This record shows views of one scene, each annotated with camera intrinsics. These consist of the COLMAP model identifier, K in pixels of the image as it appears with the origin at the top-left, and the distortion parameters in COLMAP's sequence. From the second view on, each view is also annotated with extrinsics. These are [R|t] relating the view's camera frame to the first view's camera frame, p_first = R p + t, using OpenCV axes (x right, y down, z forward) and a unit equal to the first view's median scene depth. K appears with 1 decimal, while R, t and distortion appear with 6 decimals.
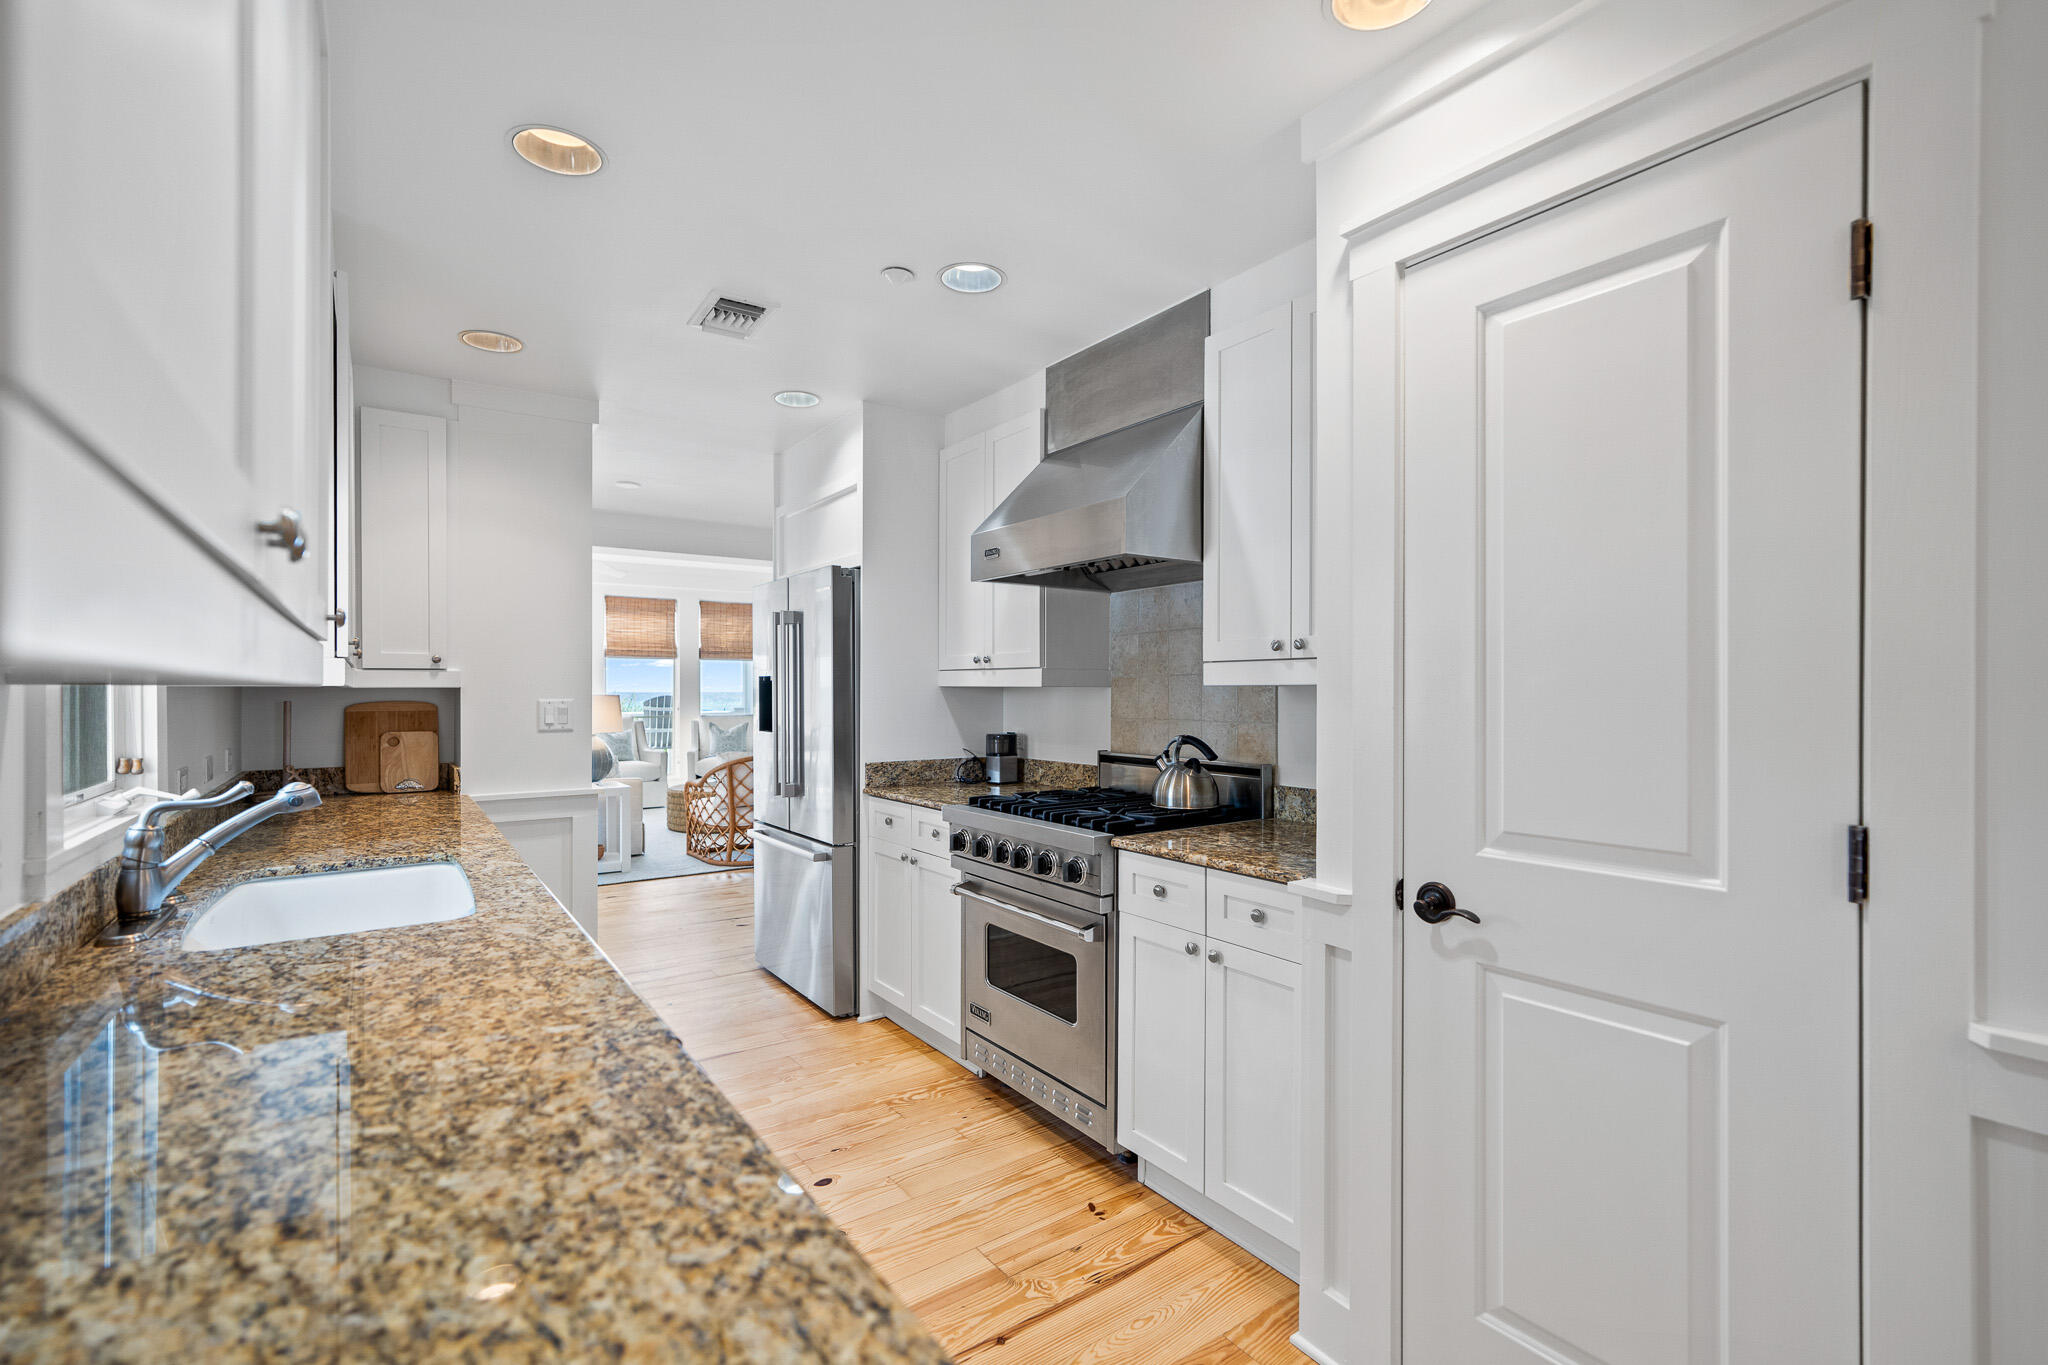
lens RADIAL K [[913.5, 0, 1030.7], [0, 913.5, 685.9], [0, 0, 1]] dist [-0.001455, 0.002426]
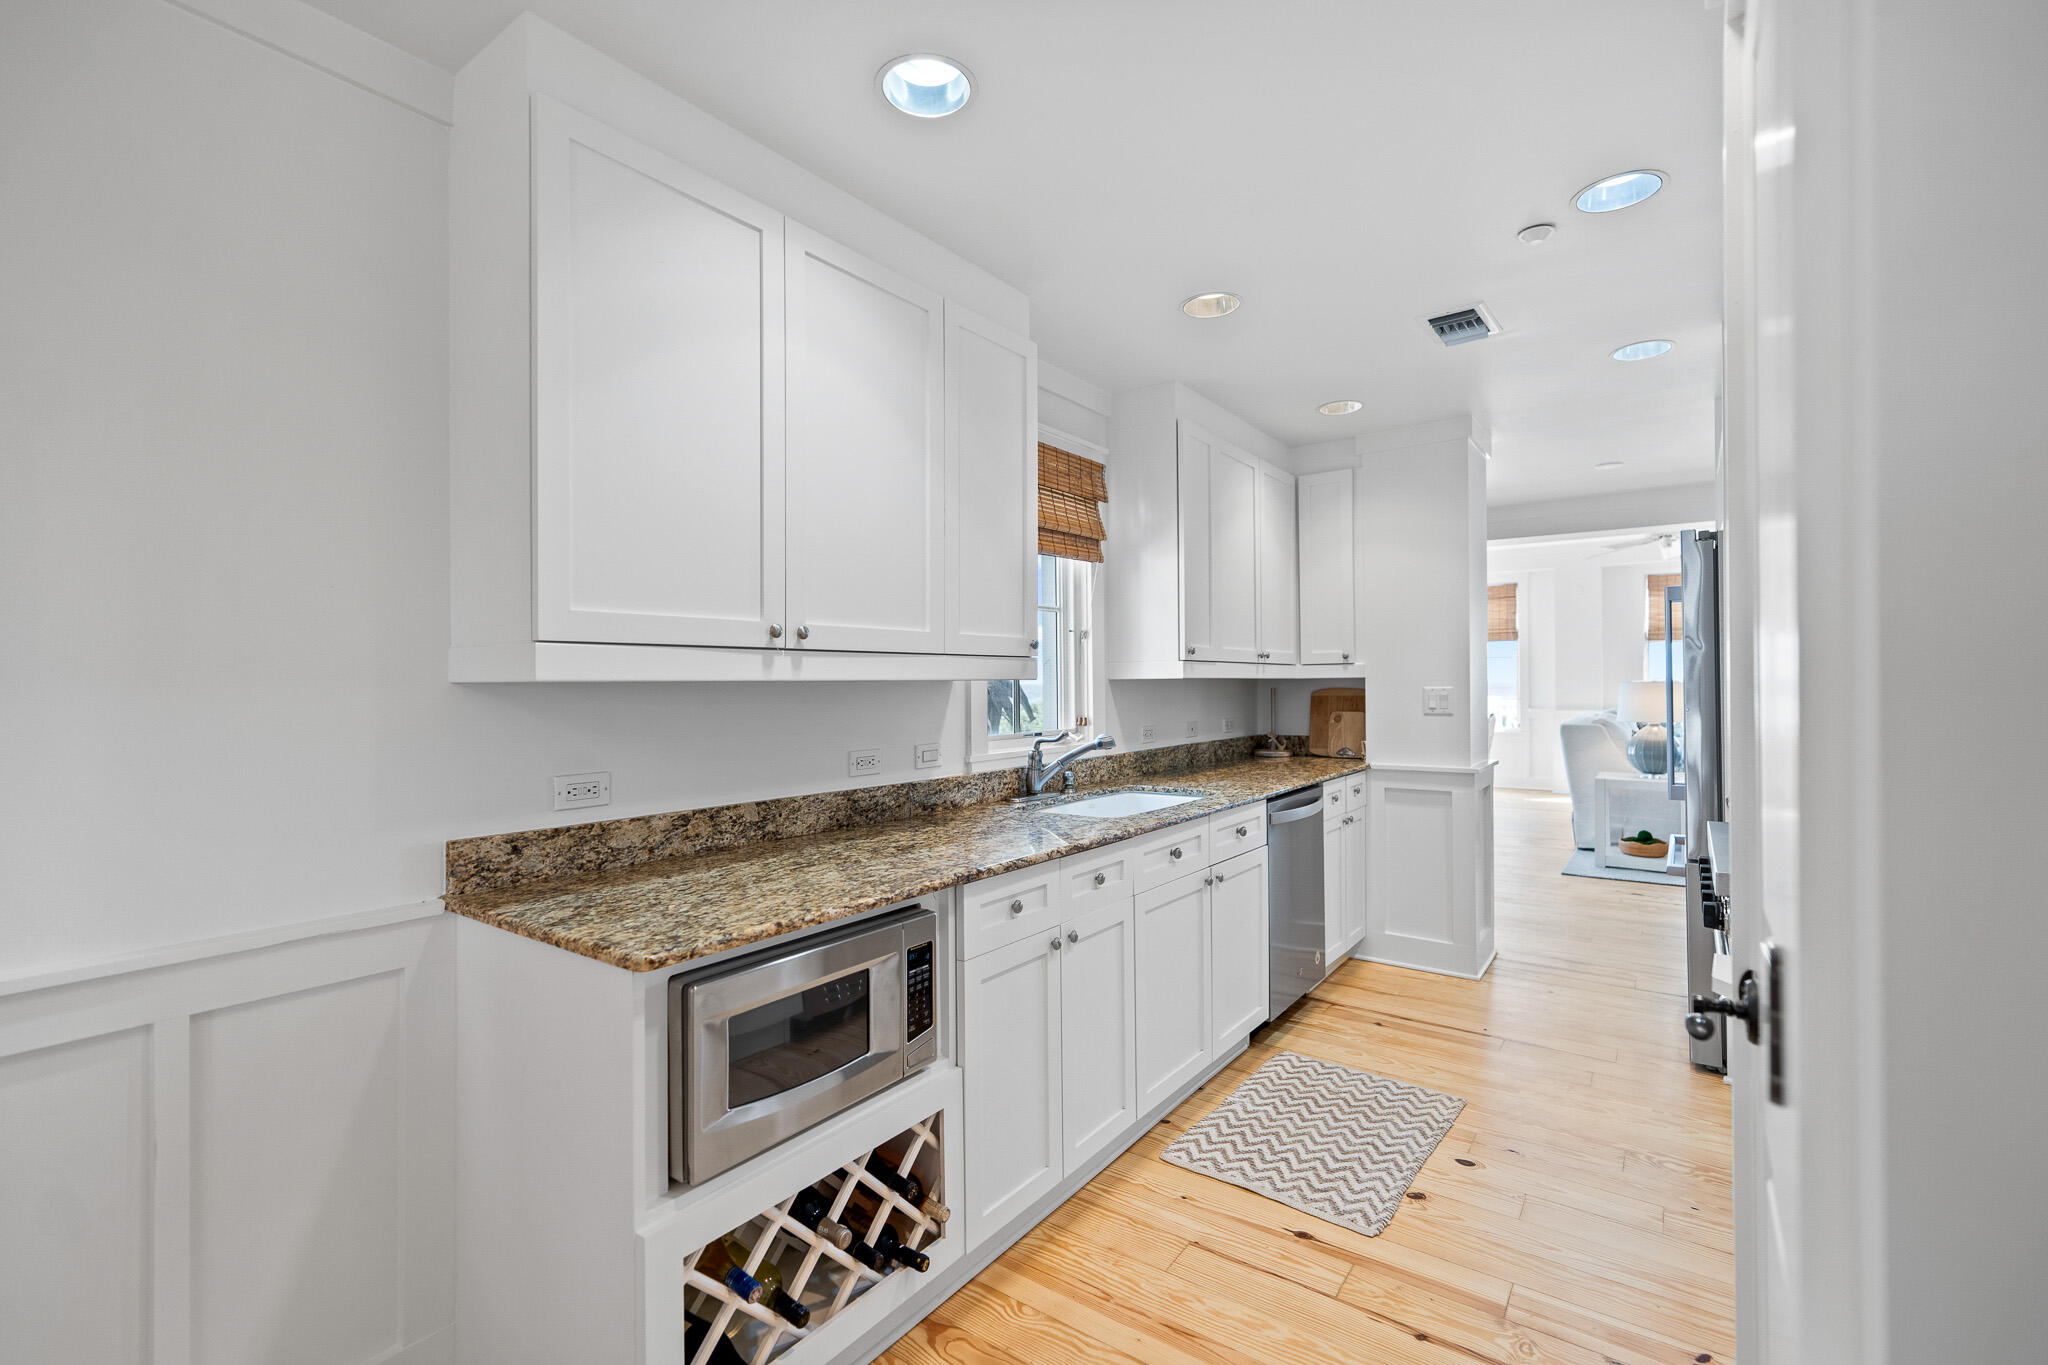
lens RADIAL K [[913.5, 0, 1020.6], [0, 913.5, 687.7], [0, 0, 1]] dist [-0.001455, 0.002426]
pose [[0.315006, 0.007614, -0.949059, 0.493366], [0.008176, 0.999909, 0.010736, -0.001845], [0.949054, -0.011141, 0.314915, 0.181321]]
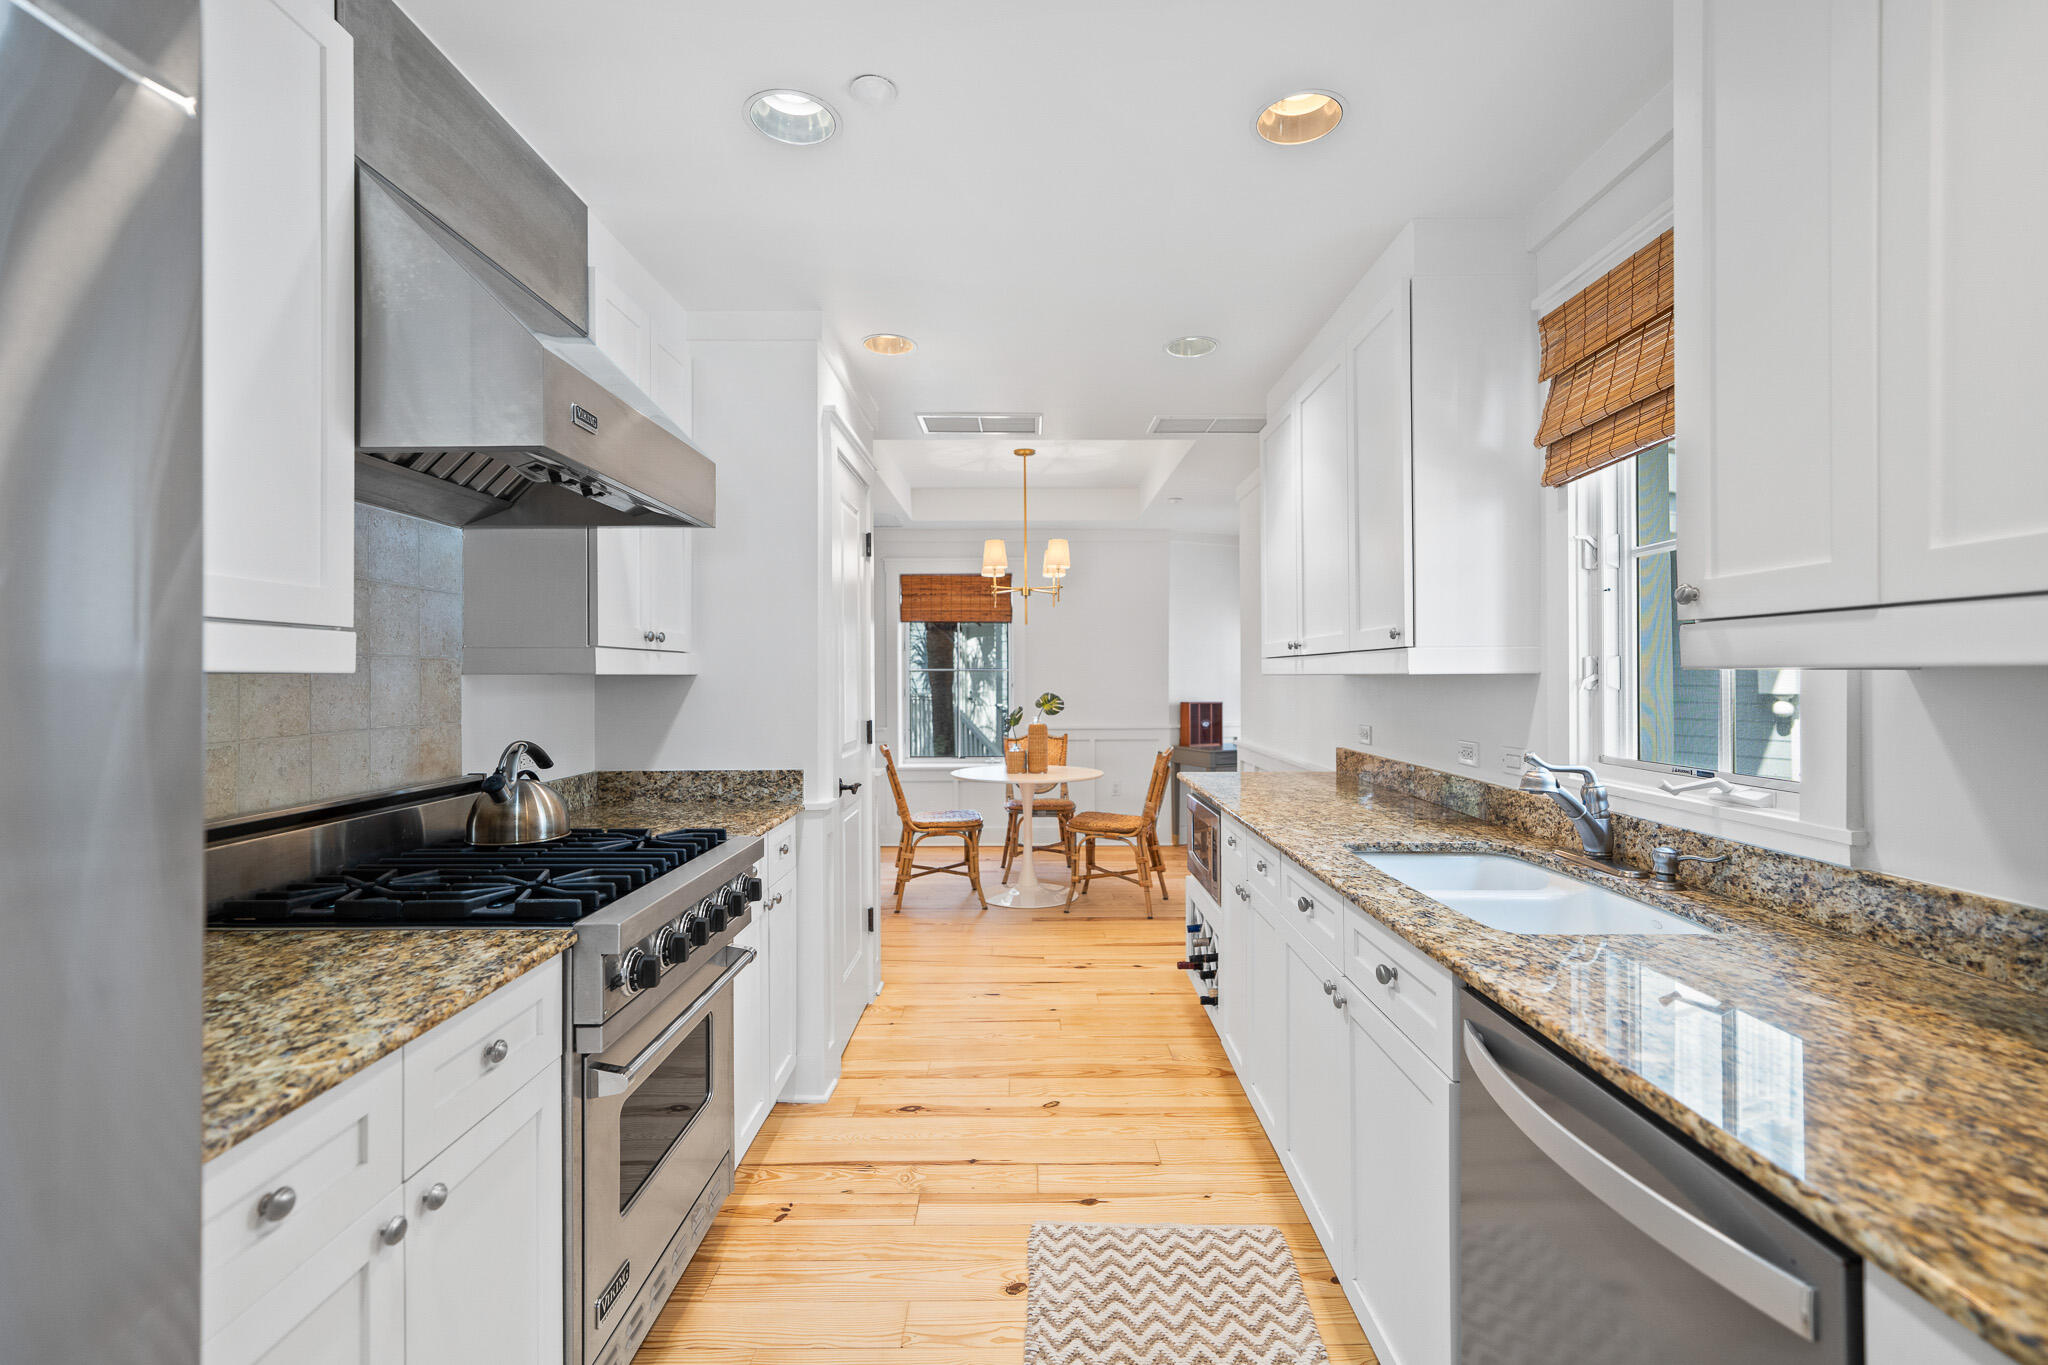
lens RADIAL K [[913.5, 0, 1023.8], [0, 913.5, 676.5], [0, 0, 1]] dist [-0.001455, 0.002426]
pose [[-0.812179, 0.003270, 0.583400, -0.567872], [0.000636, 0.999989, -0.004720, 0.005512], [-0.583409, -0.003462, -0.812171, 1.319846]]
